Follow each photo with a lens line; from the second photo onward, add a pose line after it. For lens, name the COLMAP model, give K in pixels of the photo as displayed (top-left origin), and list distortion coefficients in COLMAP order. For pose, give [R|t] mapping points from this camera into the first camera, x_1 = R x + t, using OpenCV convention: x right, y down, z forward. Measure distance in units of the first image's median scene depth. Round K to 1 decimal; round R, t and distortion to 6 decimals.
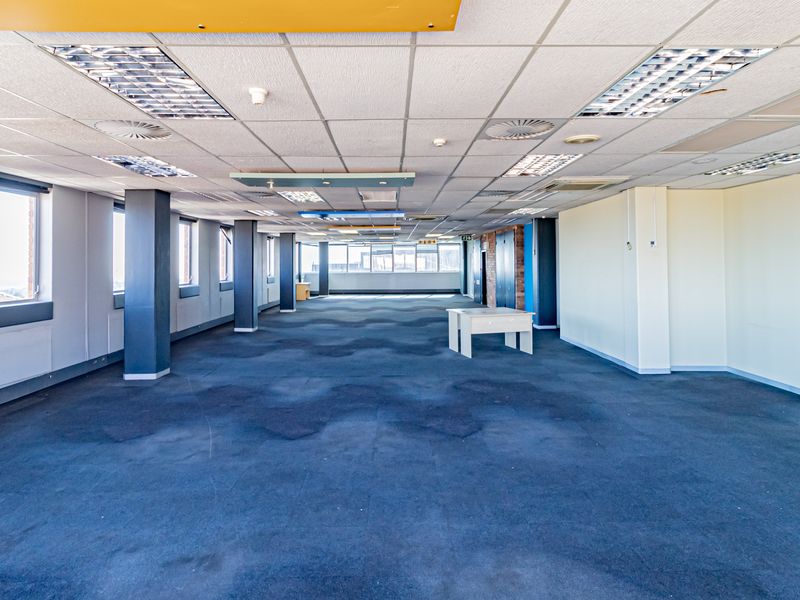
lens RADIAL K [[491.3, 0, 401.7], [0, 491.3, 257.5], [0, 0, 1]] dist [0.003731, -0.003029]
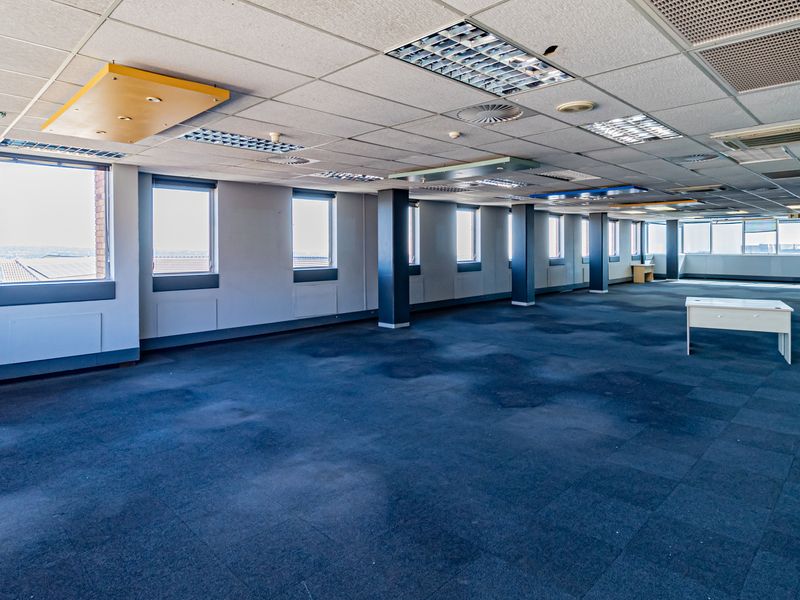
lens RADIAL K [[491.3, 0, 401.7], [0, 491.3, 257.5], [0, 0, 1]] dist [0.003731, -0.003029]
pose [[0.694937, 0.019943, -0.718794, 0.524833], [0.009259, 0.999284, 0.036678, 0.001274], [0.719011, -0.032144, 0.694255, 0.083458]]
